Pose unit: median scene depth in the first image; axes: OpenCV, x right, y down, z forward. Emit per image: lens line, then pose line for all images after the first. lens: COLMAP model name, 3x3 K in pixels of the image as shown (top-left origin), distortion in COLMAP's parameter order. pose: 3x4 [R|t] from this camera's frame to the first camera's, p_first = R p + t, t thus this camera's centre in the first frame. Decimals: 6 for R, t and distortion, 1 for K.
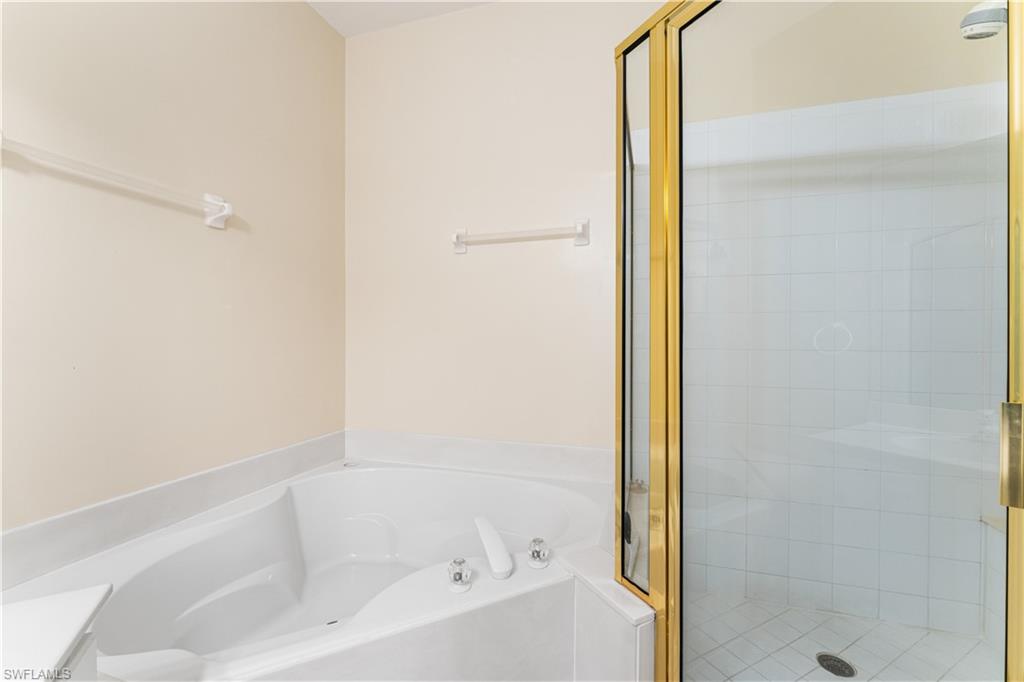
lens RADIAL K [[425.3, 0, 512.1], [0, 425.3, 337.7], [0, 0, 1]] dist [-0.001735, -0.000250]
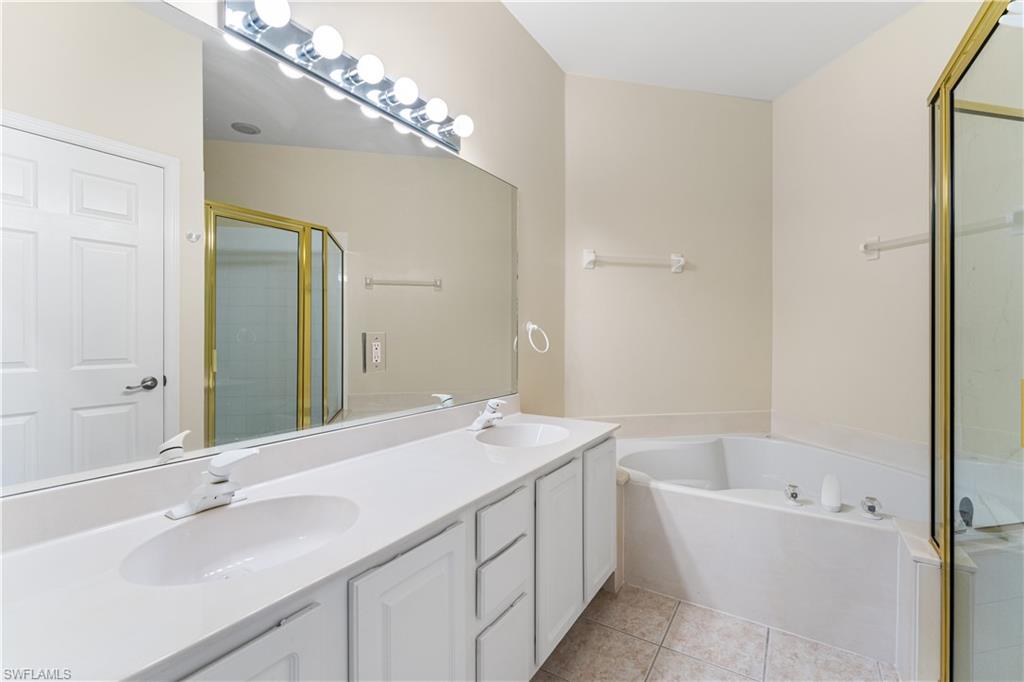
lens RADIAL K [[438.8, 0, 516.2], [0, 438.8, 336.6], [0, 0, 1]] dist [-0.003255, -0.000169]
pose [[0.496952, 0.002072, -0.867776, 0.511365], [-0.005404, 0.999985, -0.000707, 0.002931], [0.867761, 0.005041, 0.496956, -0.434378]]
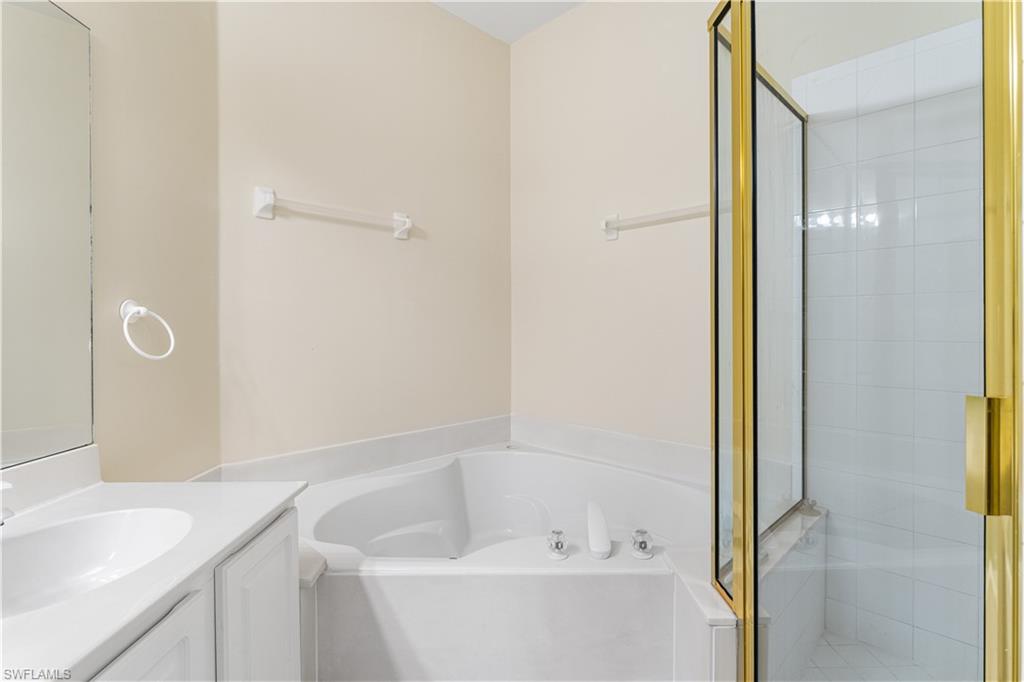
lens RADIAL K [[491.0, 0, 511.8], [0, 491.0, 327.7], [0, 0, 1]] dist [0.002169, 0.000033]
pose [[0.886680, -0.002791, -0.462375, 0.249377], [0.002575, 0.999996, -0.001099, 0.001894], [0.462376, -0.000216, 0.886684, -0.120184]]
